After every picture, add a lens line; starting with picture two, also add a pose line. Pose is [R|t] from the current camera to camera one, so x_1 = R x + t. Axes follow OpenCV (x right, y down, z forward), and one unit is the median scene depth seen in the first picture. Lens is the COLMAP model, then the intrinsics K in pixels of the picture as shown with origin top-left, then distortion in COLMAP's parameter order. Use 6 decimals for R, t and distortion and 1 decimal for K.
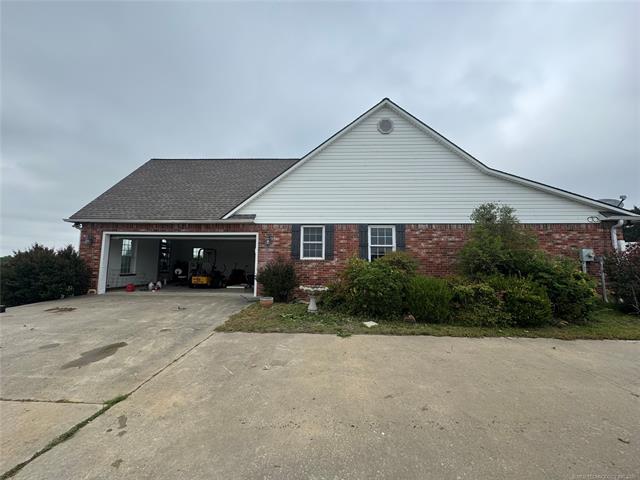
lens RADIAL K [[255.3, 0, 319.1], [0, 255.3, 240.7], [0, 0, 1]] dist [-0.001417, 0.000305]
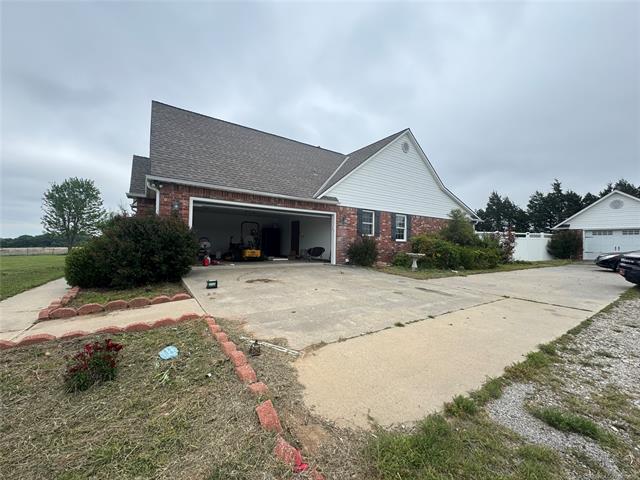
lens RADIAL K [[255.3, 0, 319.2], [0, 255.3, 240.8], [0, 0, 1]] dist [-0.001417, 0.000305]
pose [[0.803090, 0.013185, 0.595712, -1.091316], [-0.069037, 0.995081, 0.071046, 0.021559], [-0.591845, -0.098183, 0.800050, 0.064468]]
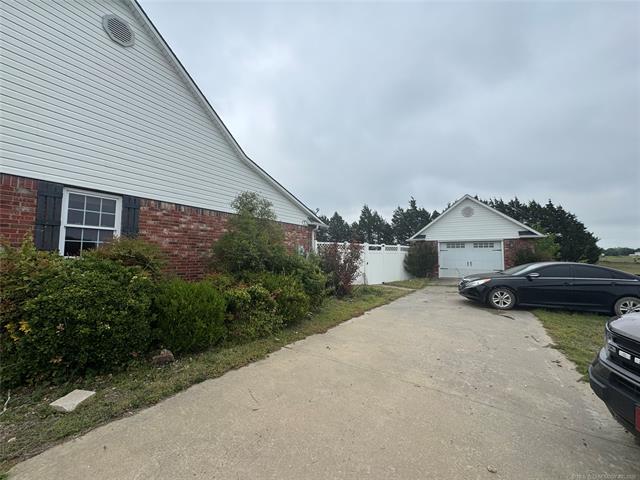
lens RADIAL K [[255.3, 0, 319.9], [0, 255.3, 239.2], [0, 0, 1]] dist [-0.001417, 0.000305]
pose [[0.511204, 0.056043, 0.857630, 0.014270], [-0.088980, 0.995961, -0.012044, 0.007877], [-0.854841, -0.070155, 0.514126, 0.264942]]
